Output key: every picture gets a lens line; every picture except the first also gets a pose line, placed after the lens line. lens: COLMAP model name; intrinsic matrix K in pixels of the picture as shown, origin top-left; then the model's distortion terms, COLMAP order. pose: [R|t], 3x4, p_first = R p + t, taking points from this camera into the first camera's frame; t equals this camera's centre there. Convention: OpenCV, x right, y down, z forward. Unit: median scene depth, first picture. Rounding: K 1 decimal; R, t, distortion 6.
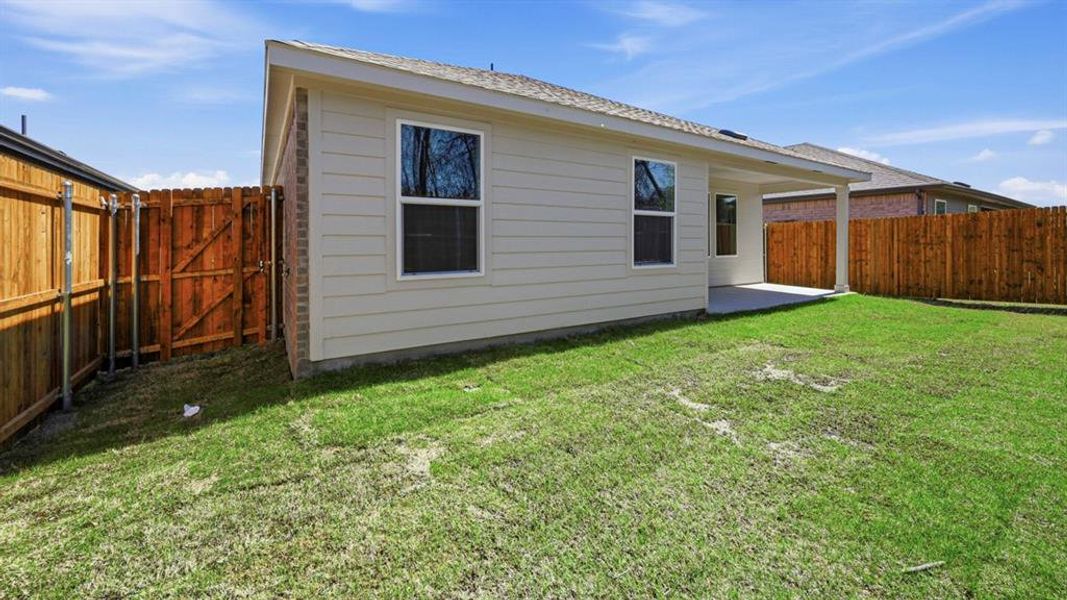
lens RADIAL K [[424.7, 0, 534.7], [0, 424.7, 245.7], [0, 0, 1]] dist [-0.000667, -0.000051]
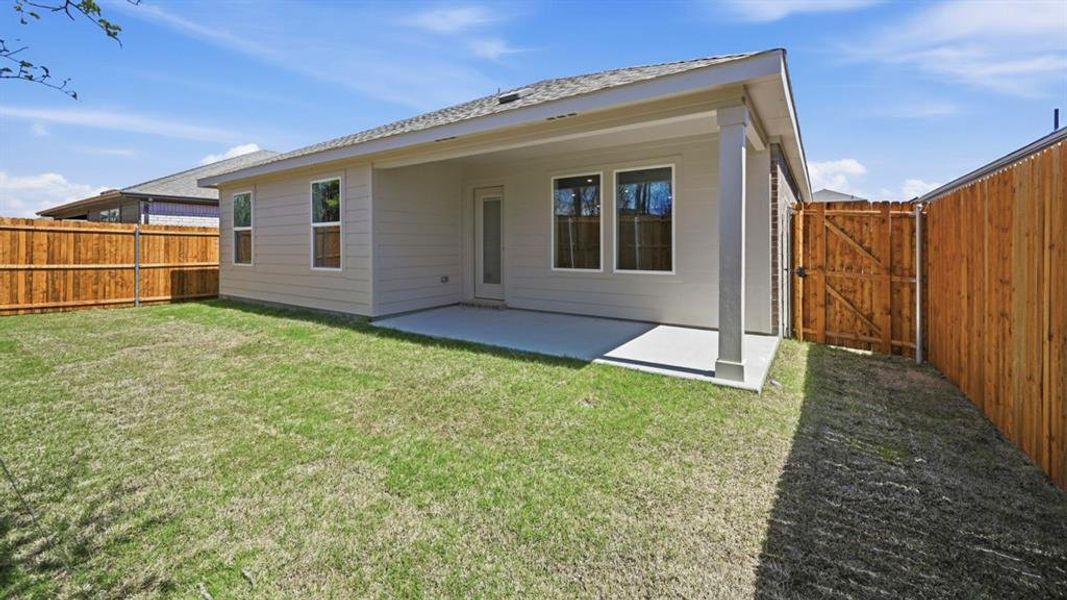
lens RADIAL K [[424.7, 0, 534.7], [0, 424.7, 245.7], [0, 0, 1]] dist [-0.000667, -0.000051]
pose [[0.405765, -0.002174, -0.913975, 1.600565], [-0.005068, 0.999976, -0.004629, -0.013667], [0.913964, 0.006510, 0.405744, 1.044903]]
